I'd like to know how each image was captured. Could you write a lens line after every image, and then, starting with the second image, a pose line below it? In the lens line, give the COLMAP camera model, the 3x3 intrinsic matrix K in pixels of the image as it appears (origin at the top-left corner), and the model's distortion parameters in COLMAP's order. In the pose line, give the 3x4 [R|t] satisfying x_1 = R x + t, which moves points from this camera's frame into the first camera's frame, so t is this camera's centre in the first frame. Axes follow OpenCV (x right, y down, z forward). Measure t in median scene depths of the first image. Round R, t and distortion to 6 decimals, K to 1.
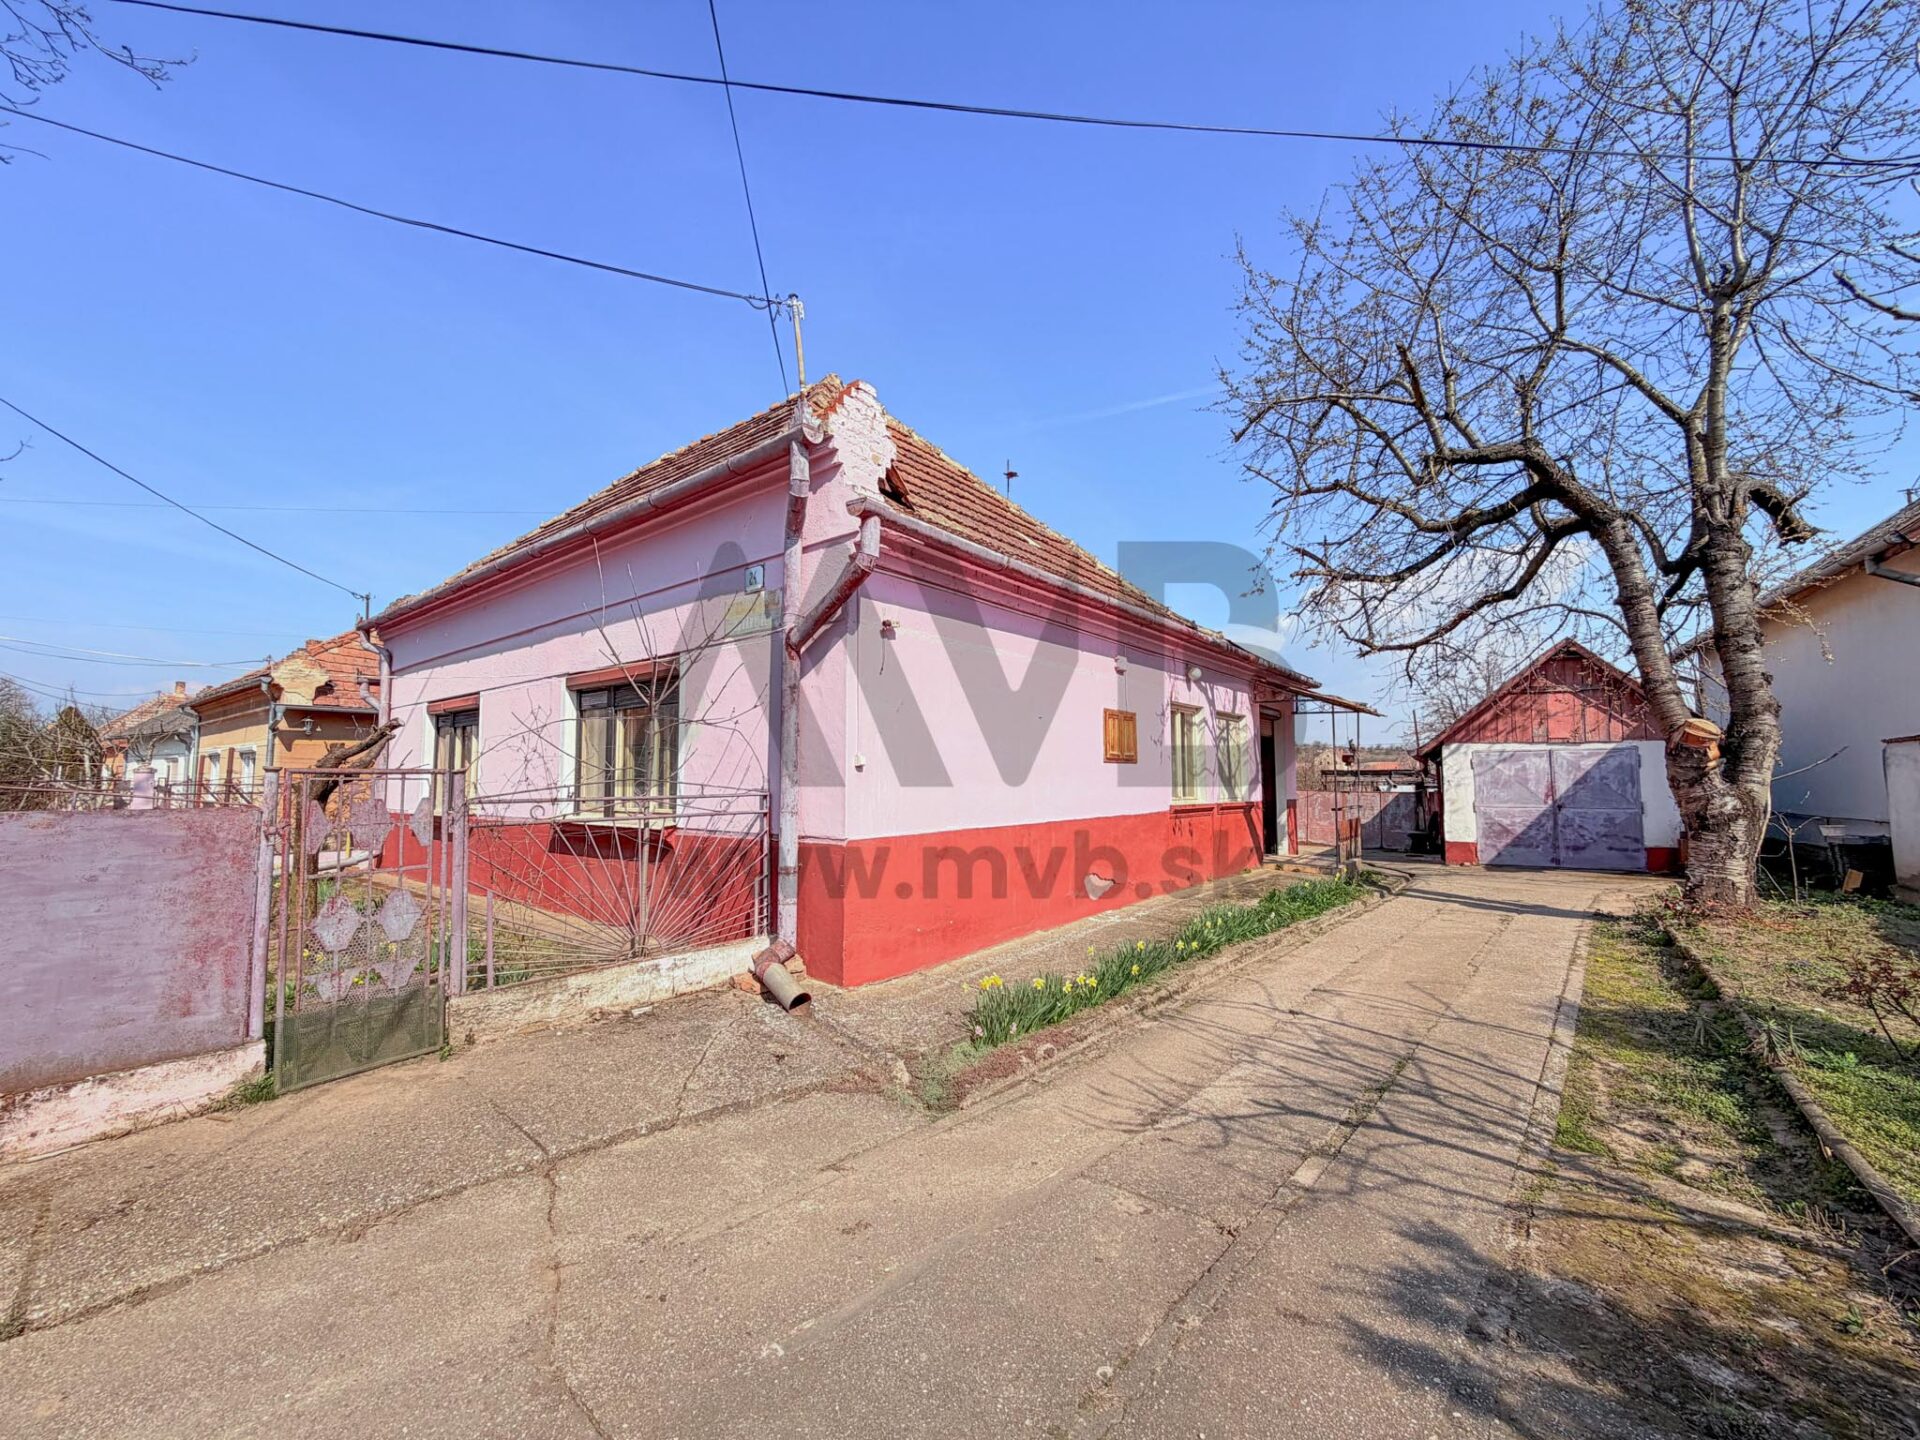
lens RADIAL K [[766.2, 0, 960.0], [0, 766.2, 720.0], [0, 0, 1]] dist [0.000238, -0.000220]
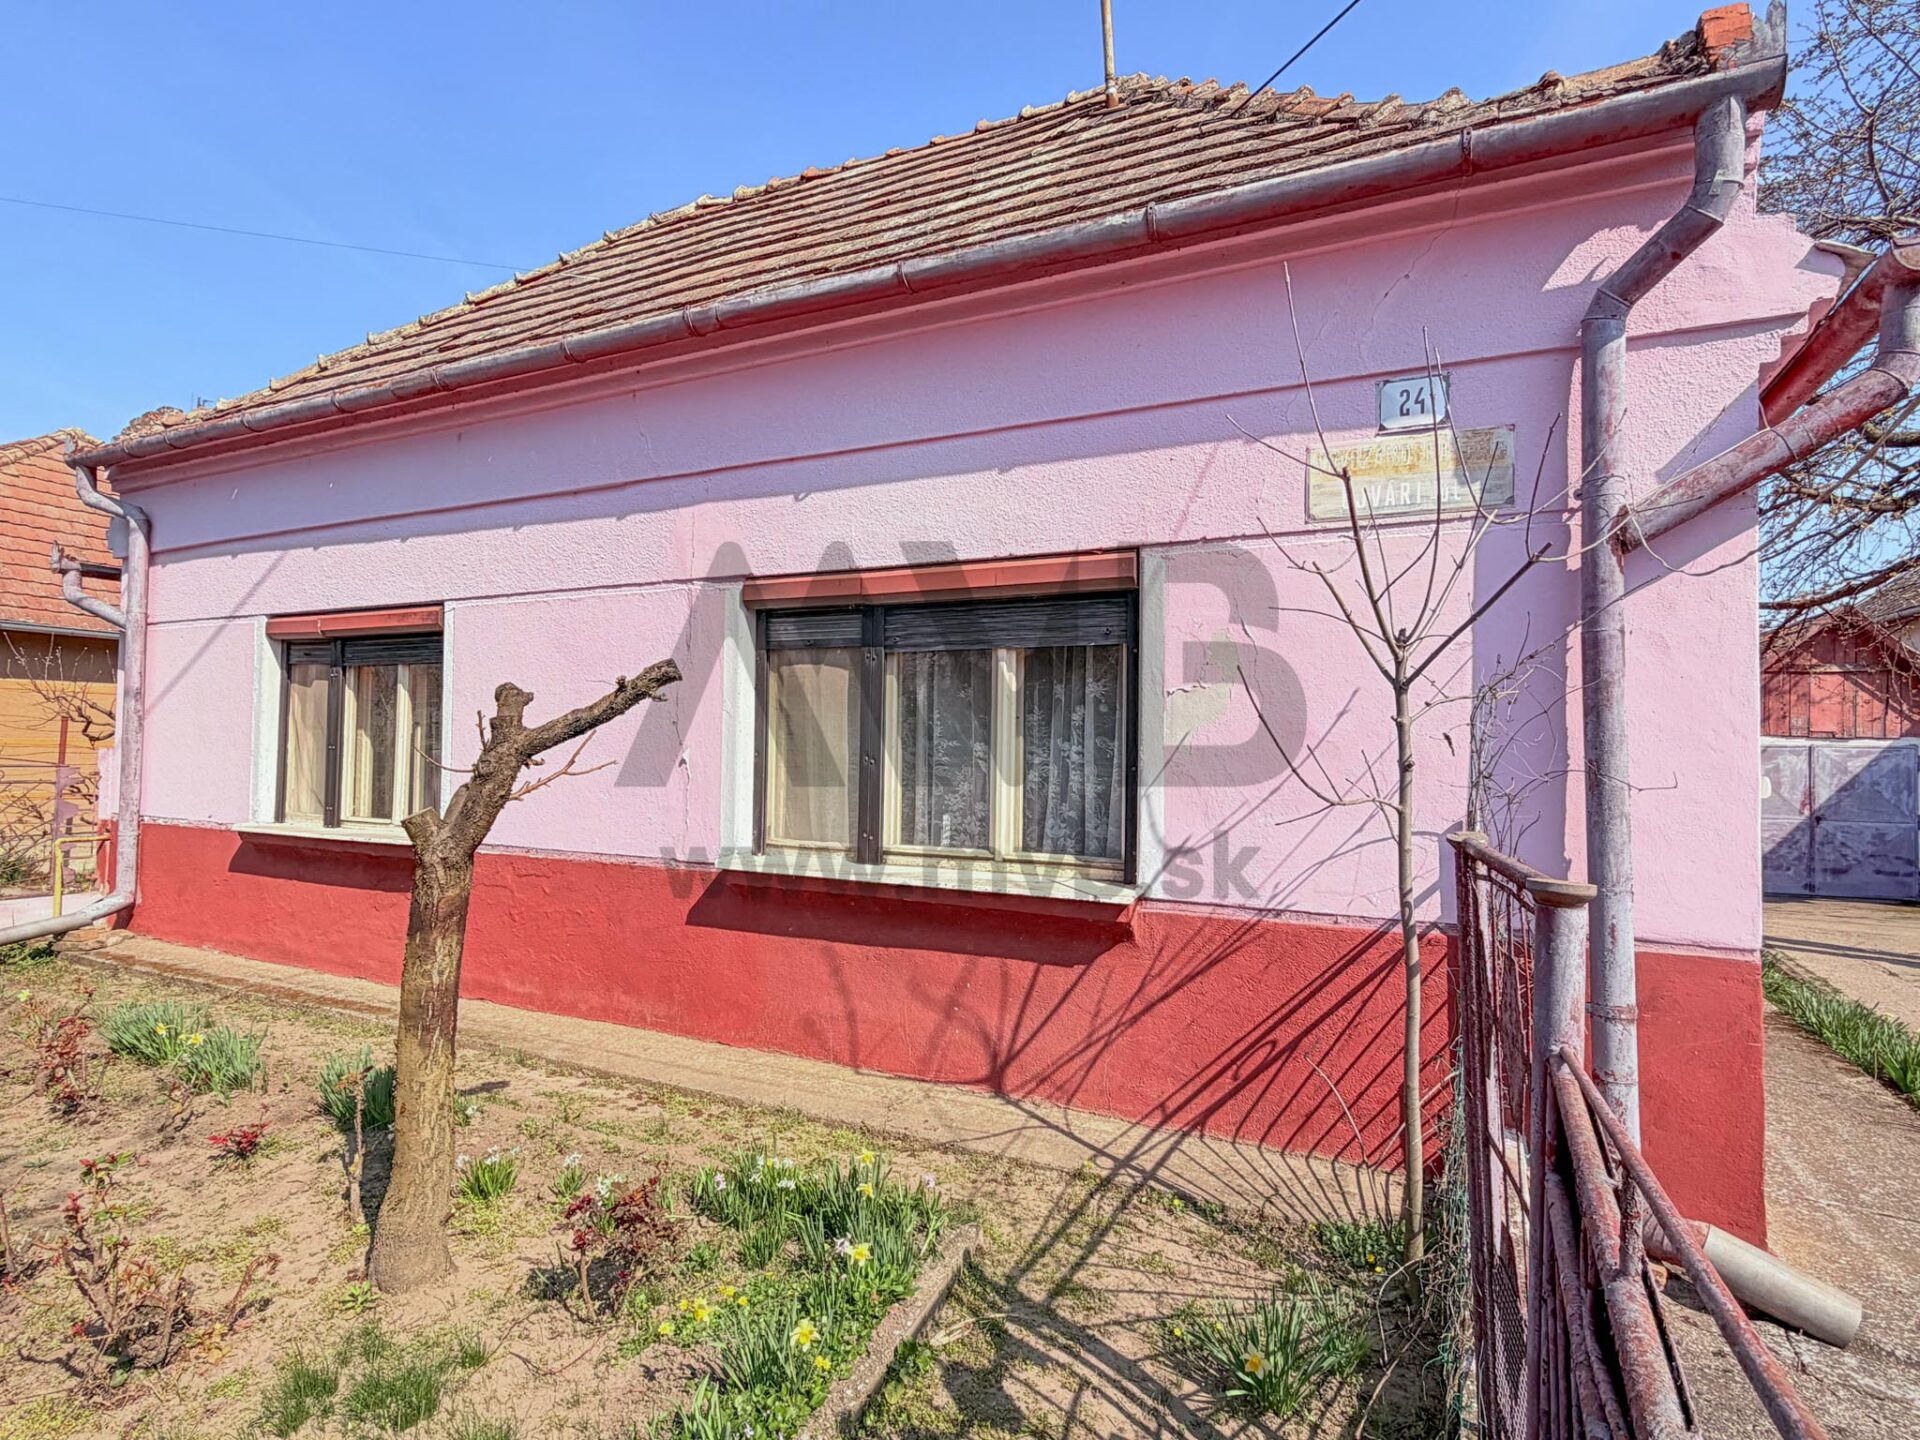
lens RADIAL K [[1001.1, 0, 960.0], [0, 1001.1, 720.0], [0, 0, 1]] dist [0.000744, -0.000236]
pose [[0.975907, 0.026977, 0.216511, -0.315837], [-0.036933, 0.998432, 0.042067, 0.001070], [-0.215036, -0.049050, 0.975374, 0.197144]]
